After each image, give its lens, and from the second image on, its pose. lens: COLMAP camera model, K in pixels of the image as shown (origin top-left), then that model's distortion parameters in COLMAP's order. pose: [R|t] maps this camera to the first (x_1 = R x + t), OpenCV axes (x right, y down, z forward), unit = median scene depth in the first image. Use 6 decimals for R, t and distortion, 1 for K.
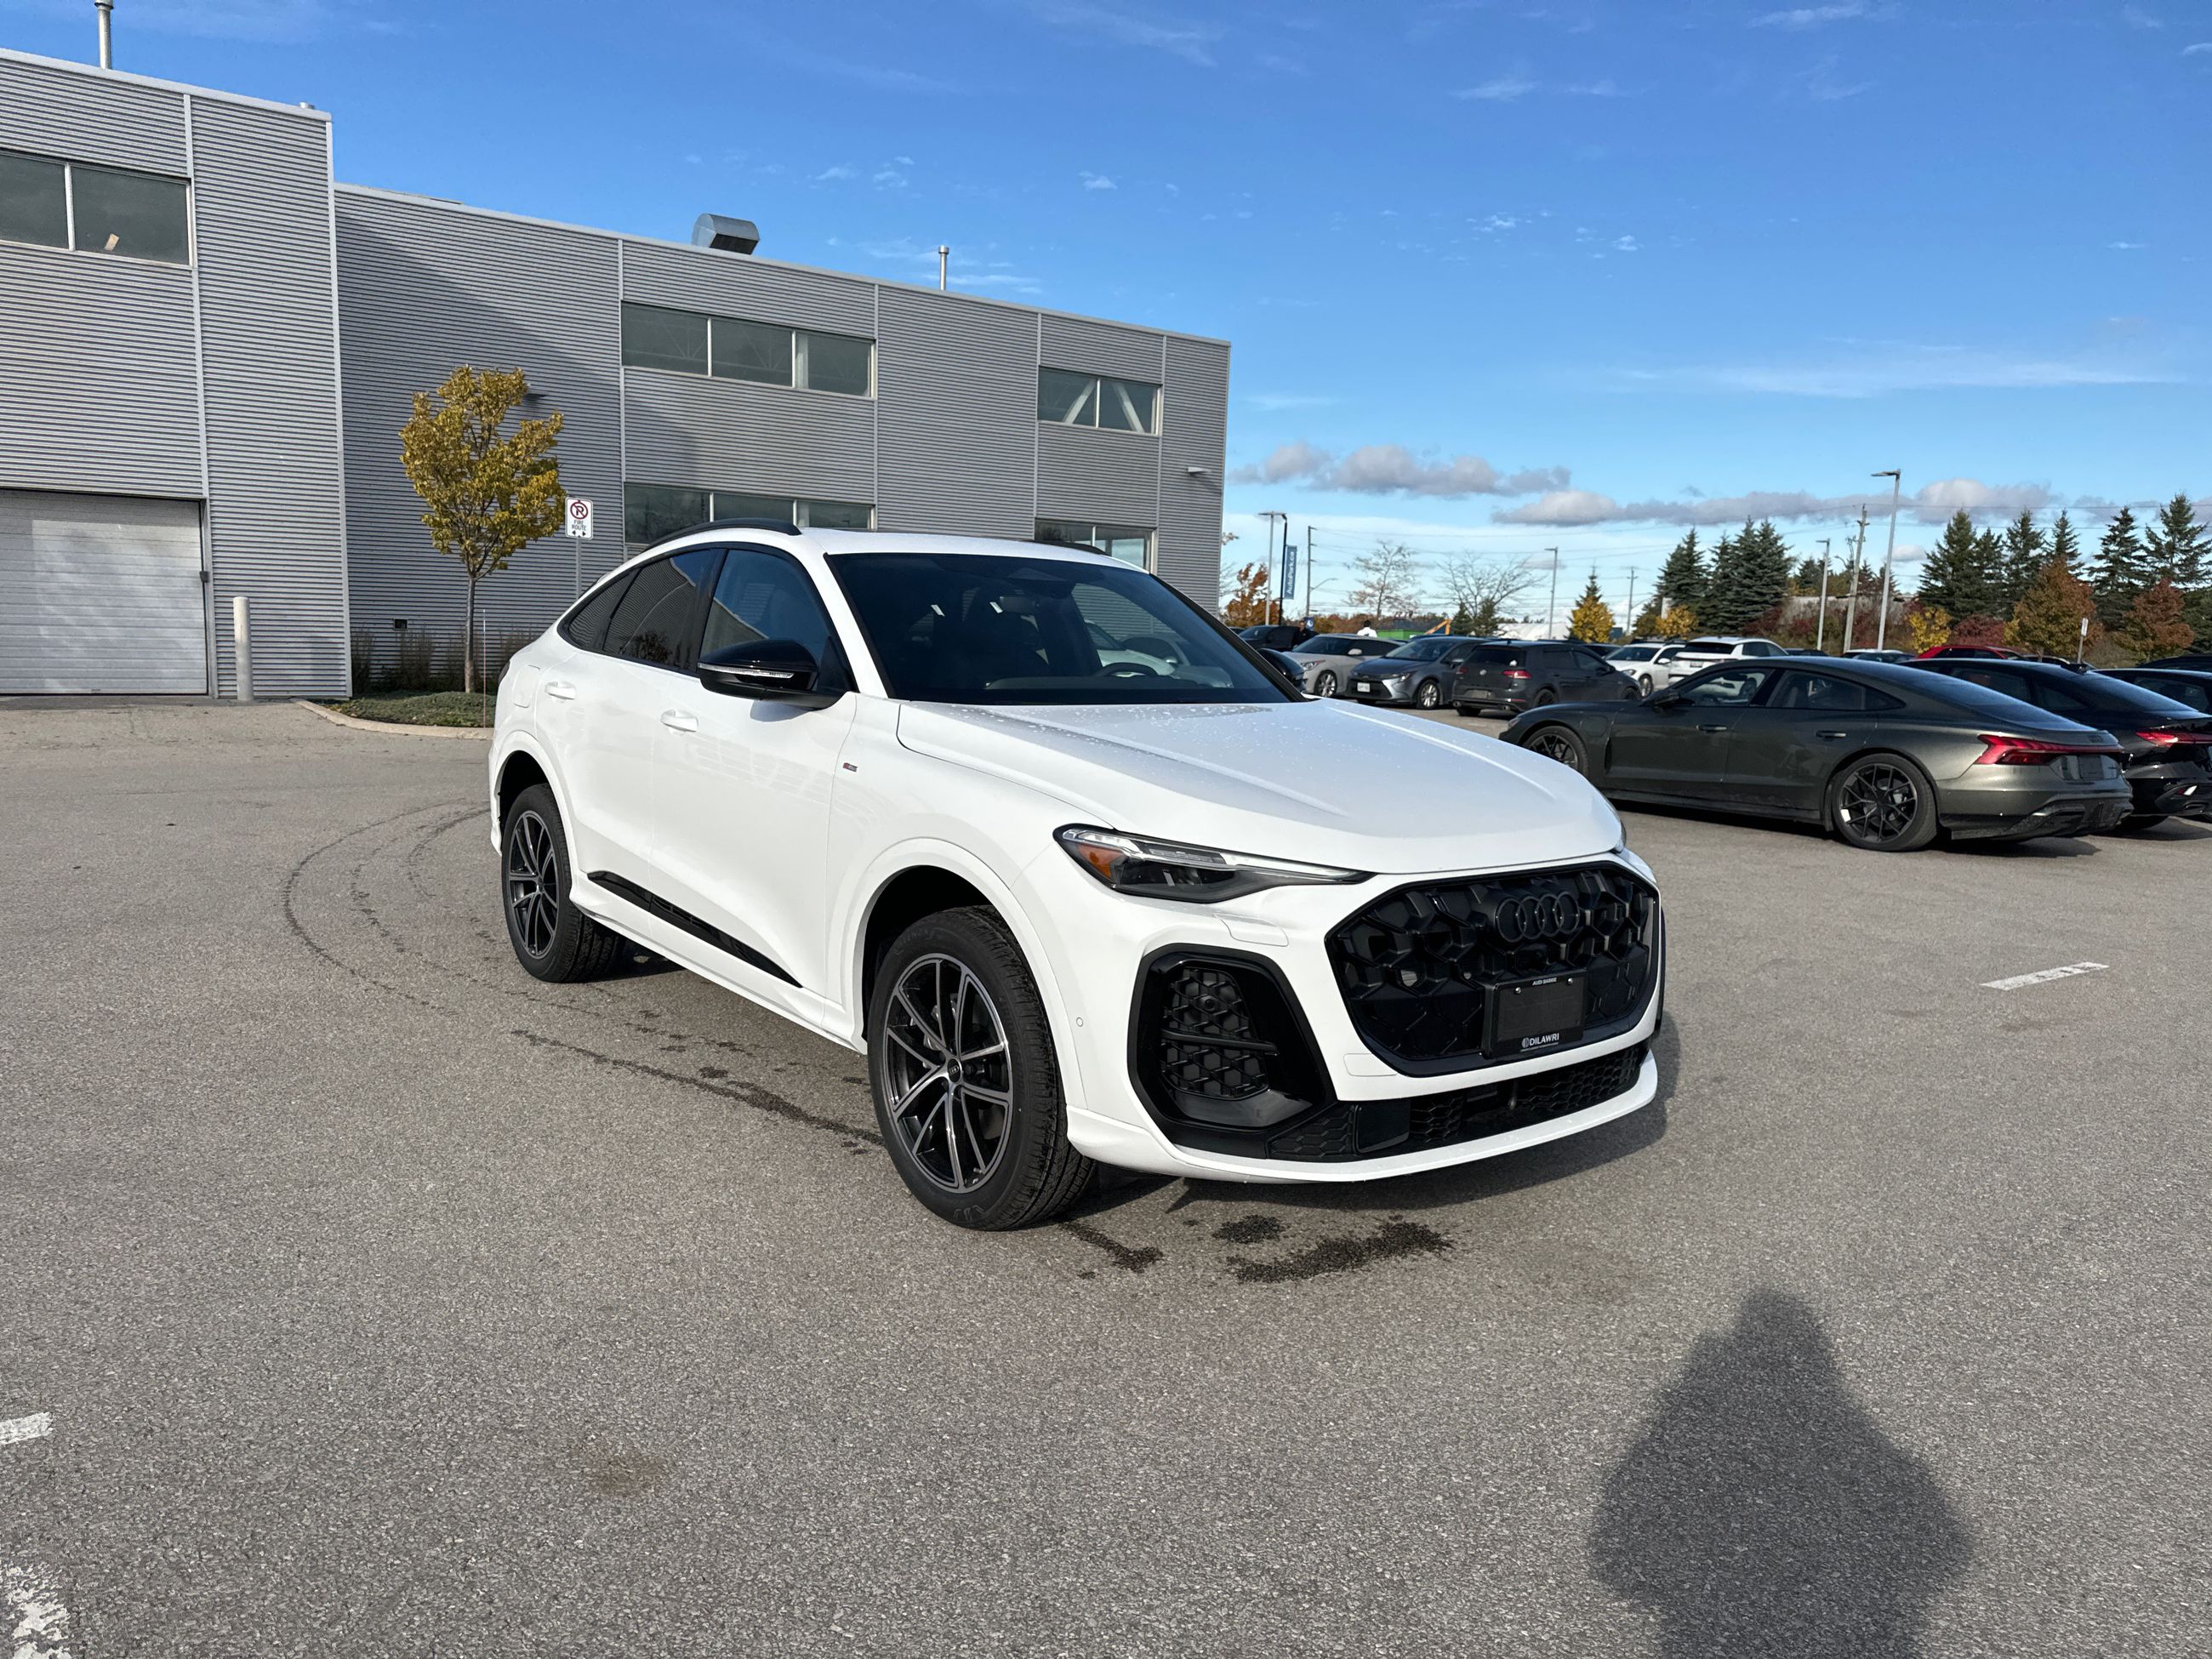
lens RADIAL K [[1561.9, 0, 1098.0], [0, 1561.9, 825.0], [0, 0, 1]] dist [0.060713, -0.076056]
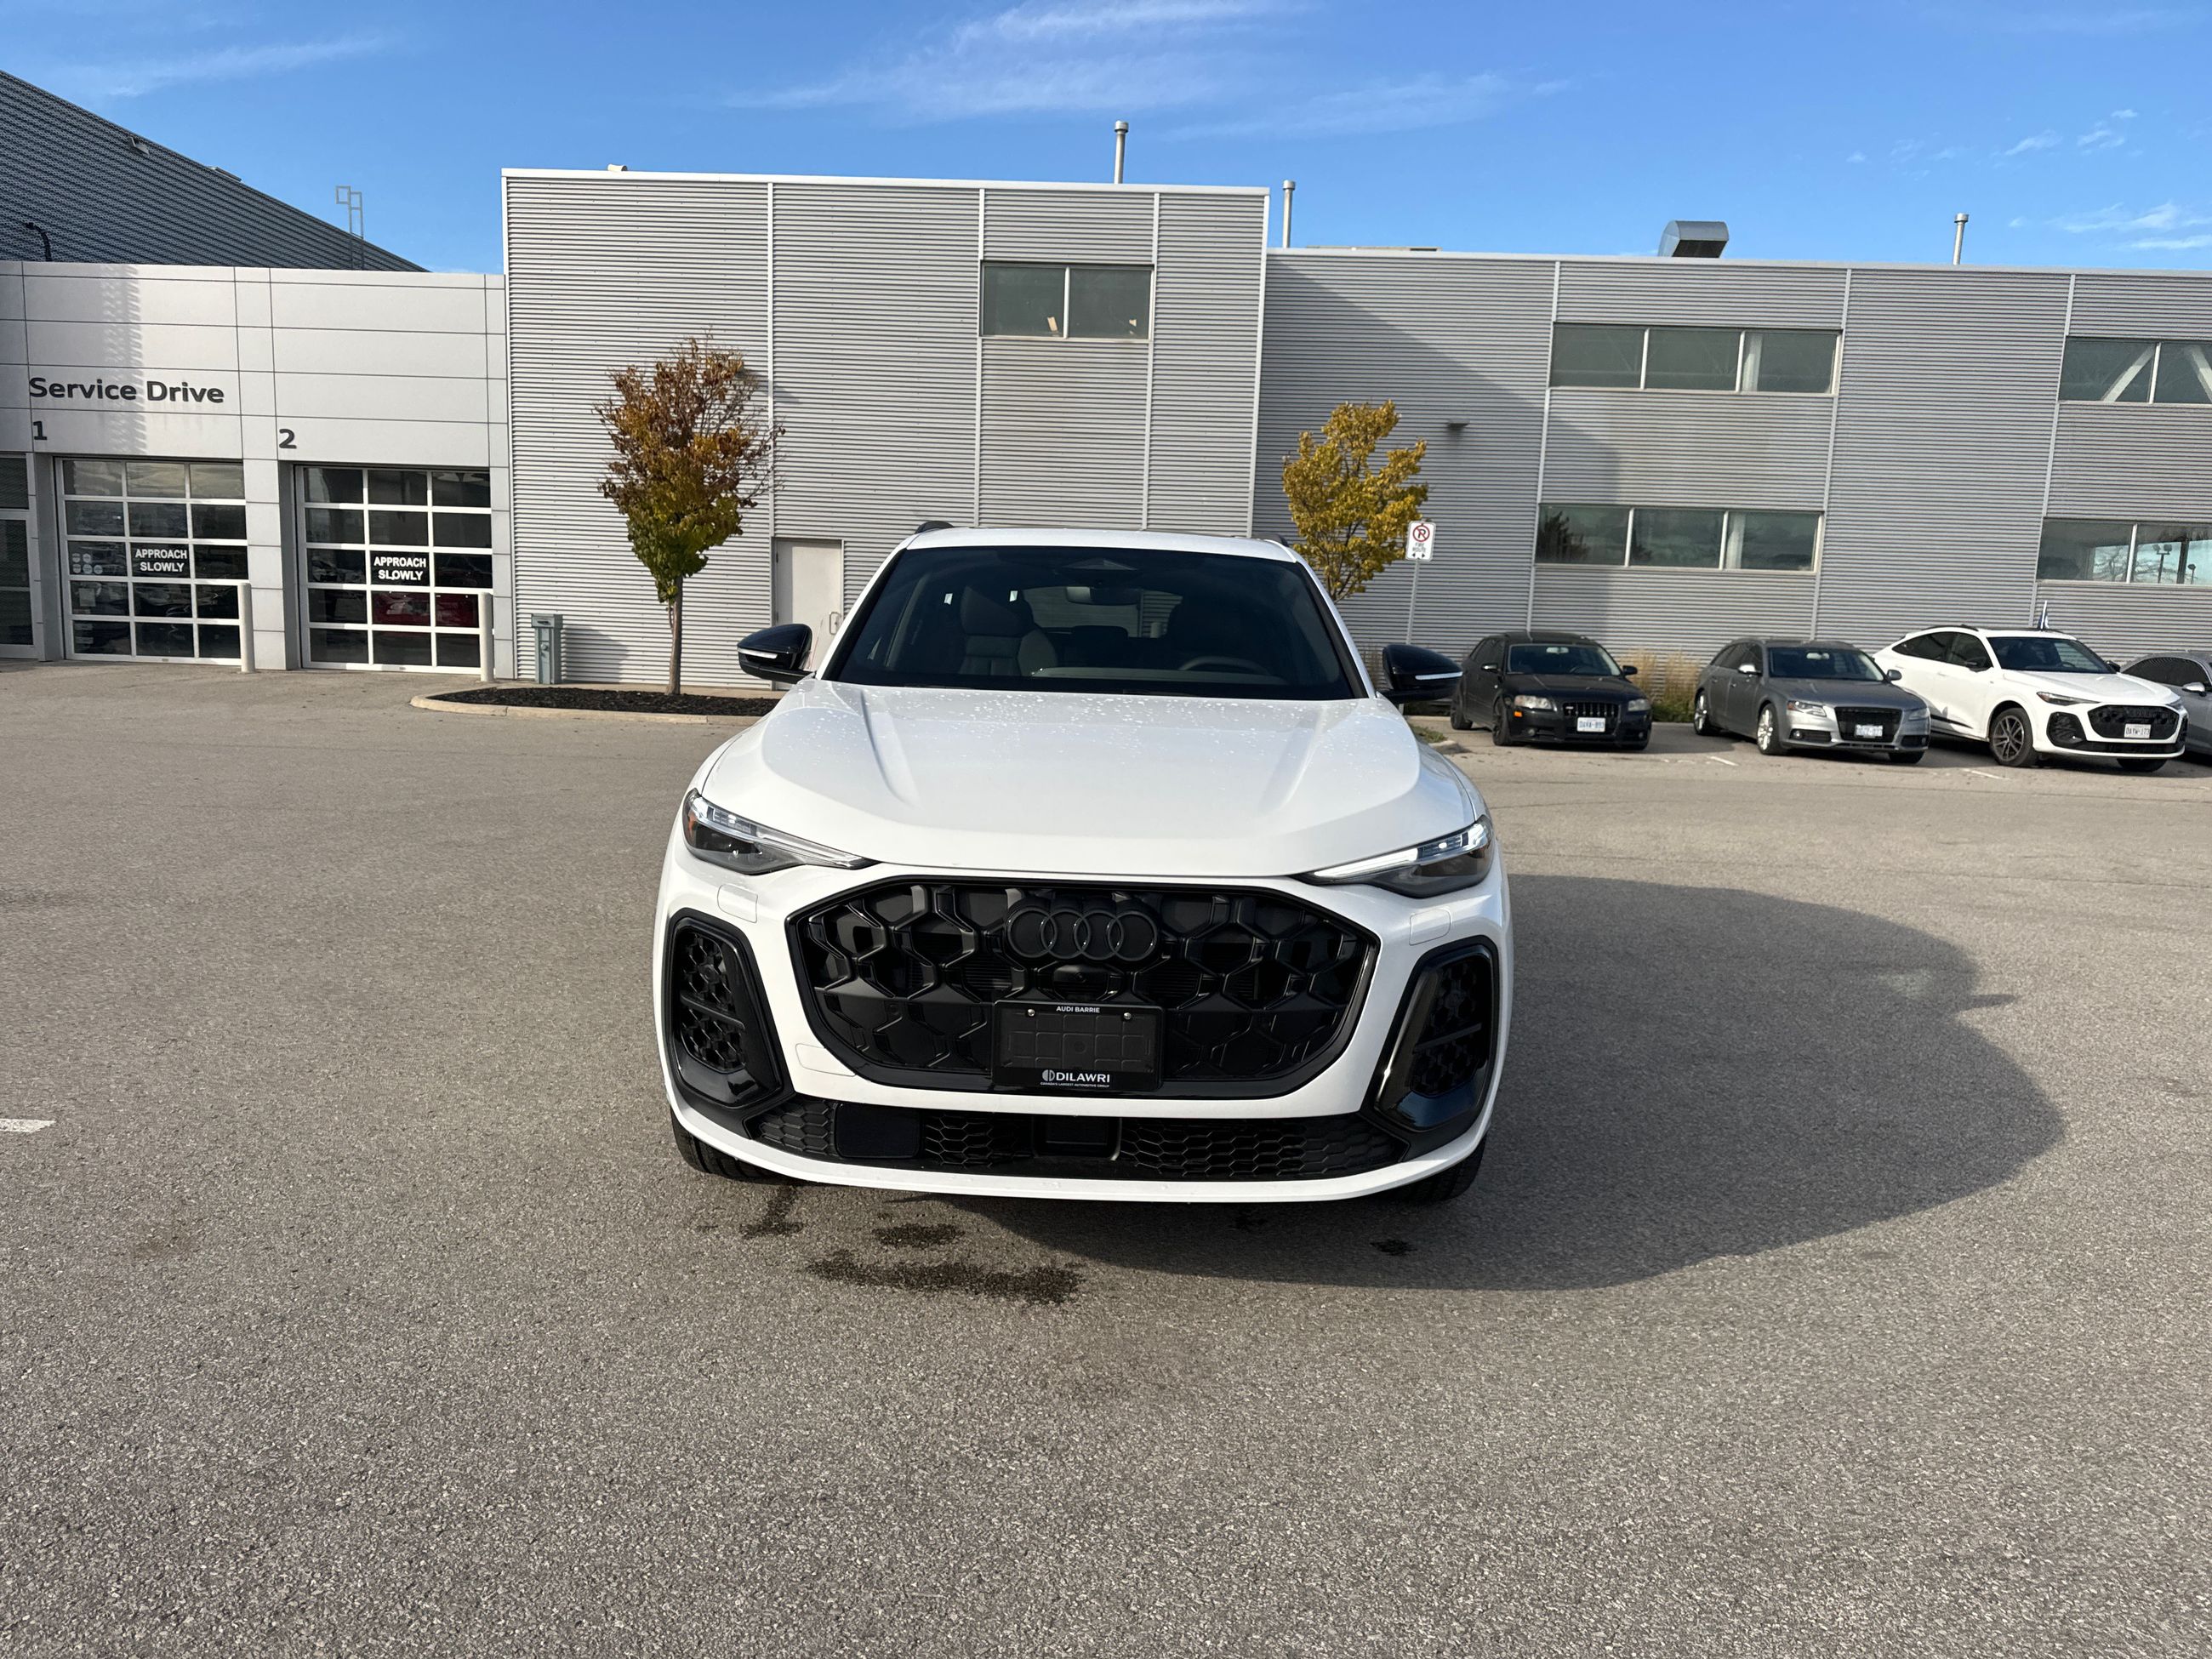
lens RADIAL K [[1561.9, 0, 1098.0], [0, 1561.9, 825.0], [0, 0, 1]] dist [0.060713, -0.076056]
pose [[0.784252, 0.078072, -0.615511, 0.154238], [-0.088560, 0.995979, 0.013492, -0.002665], [0.614090, 0.043928, 0.788012, 0.062289]]
